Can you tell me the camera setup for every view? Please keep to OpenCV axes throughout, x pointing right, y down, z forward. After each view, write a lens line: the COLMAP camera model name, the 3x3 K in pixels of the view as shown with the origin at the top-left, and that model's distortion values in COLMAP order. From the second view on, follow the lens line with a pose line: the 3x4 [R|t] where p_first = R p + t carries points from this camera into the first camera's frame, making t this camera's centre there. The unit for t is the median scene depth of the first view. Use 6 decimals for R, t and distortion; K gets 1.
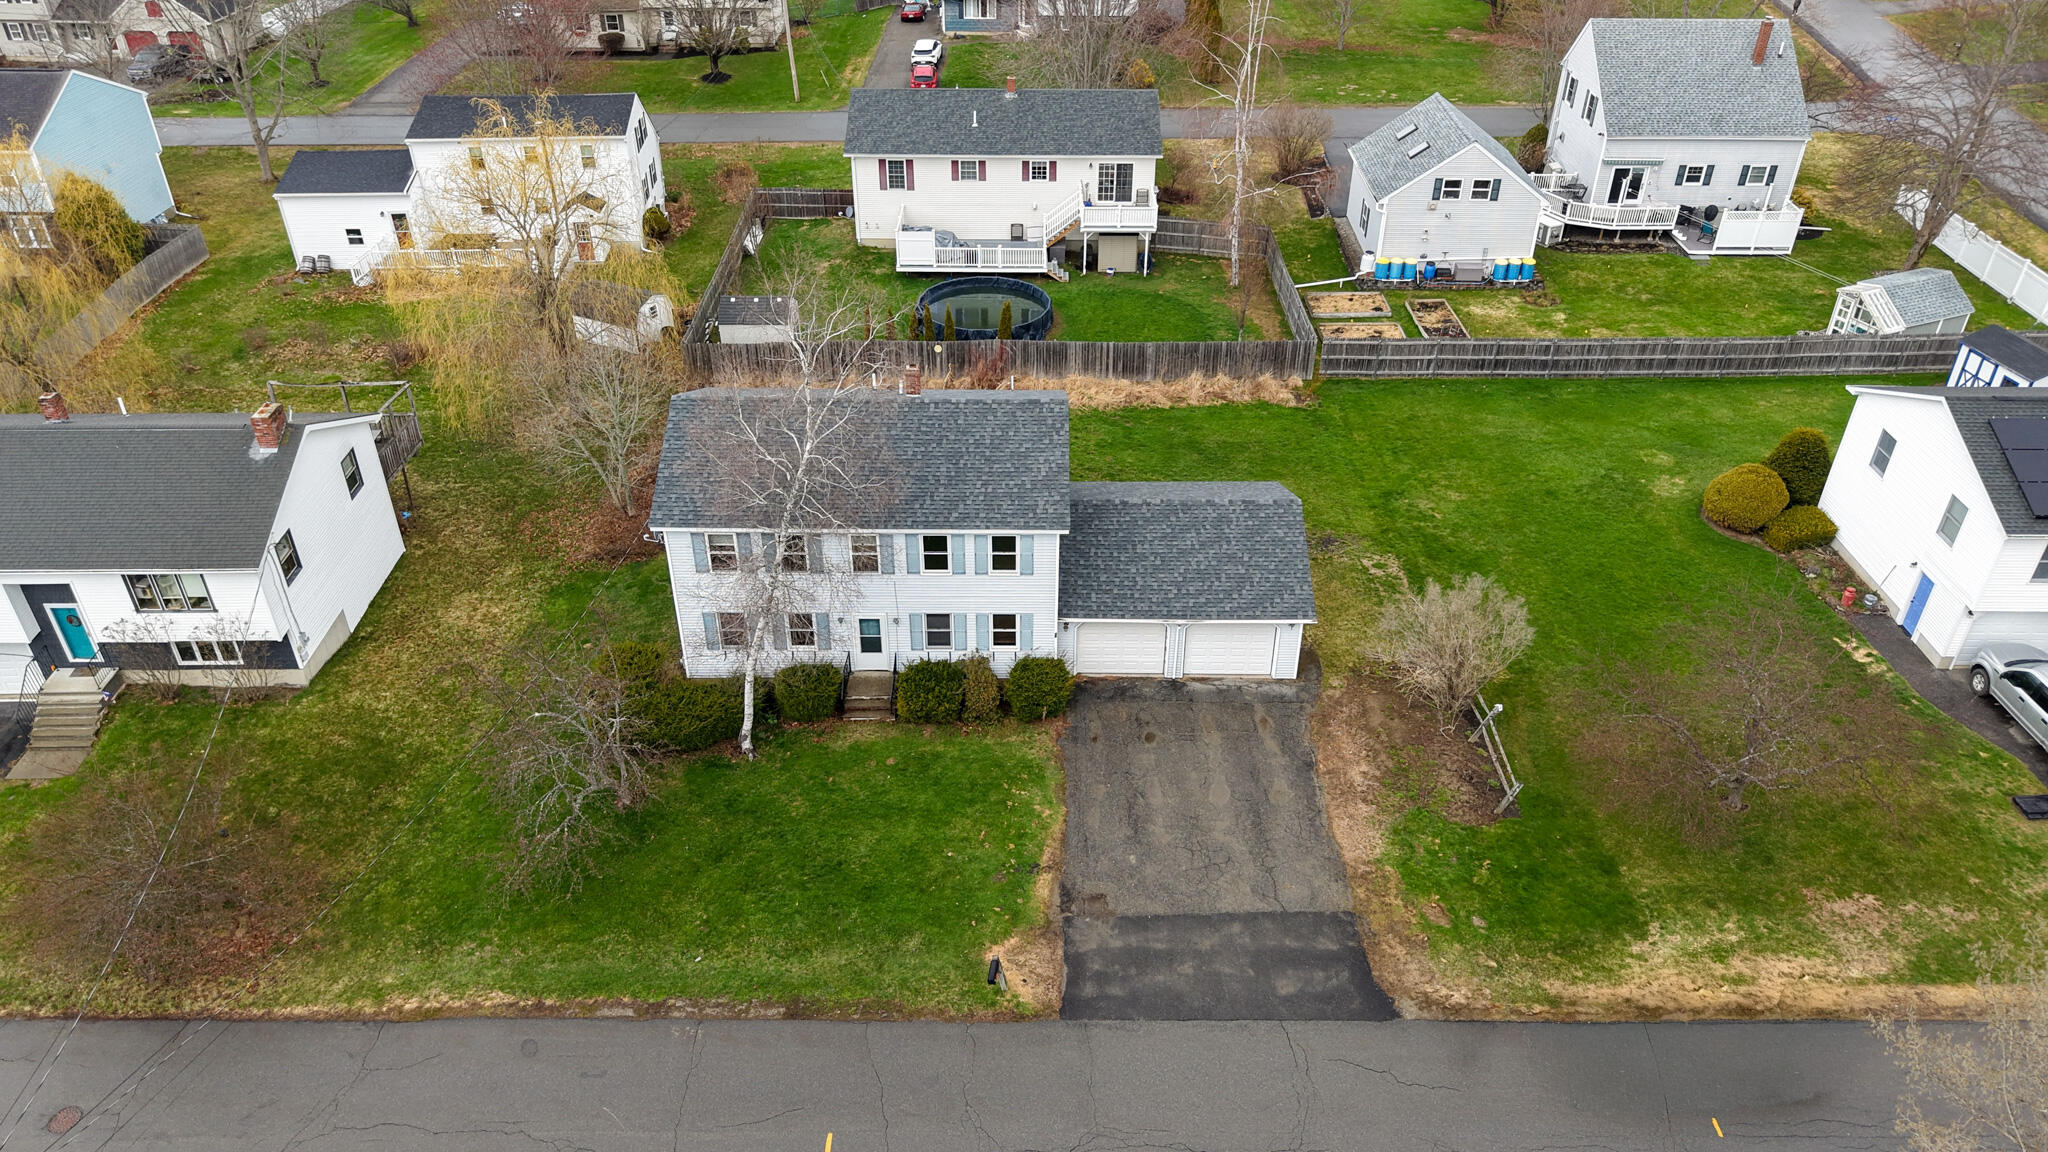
lens RADIAL K [[1414.5, 0, 1009.1], [0, 1414.5, 568.3], [0, 0, 1]] dist [0.047109, -0.080133]
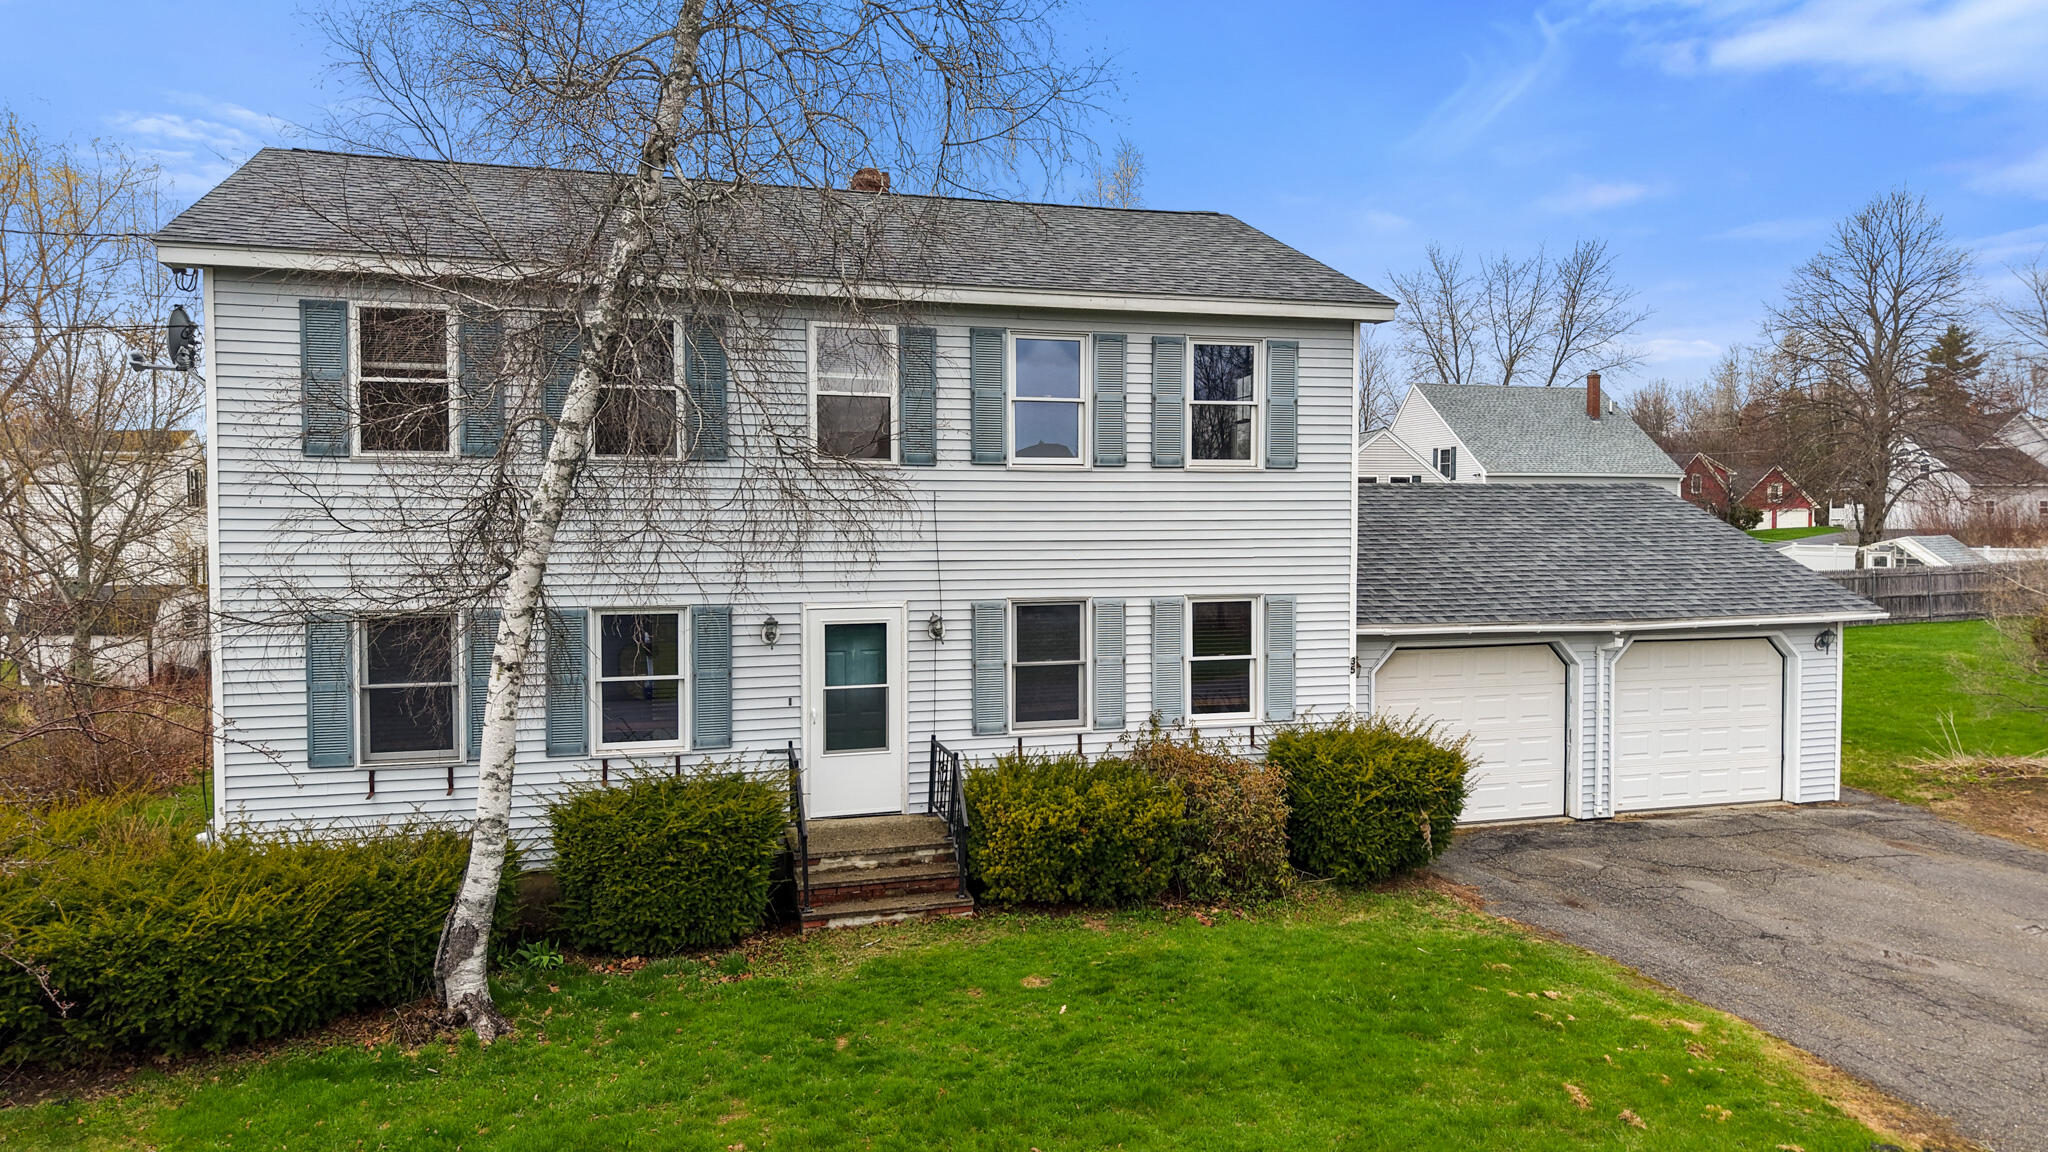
lens RADIAL K [[1414.5, 0, 1009.1], [0, 1414.5, 568.3], [0, 0, 1]] dist [0.047109, -0.080133]
pose [[0.956359, -0.012486, 0.291926, -0.167169], [0.162585, 0.852876, -0.496154, 0.203249], [-0.242782, 0.521965, 0.817686, 0.737191]]
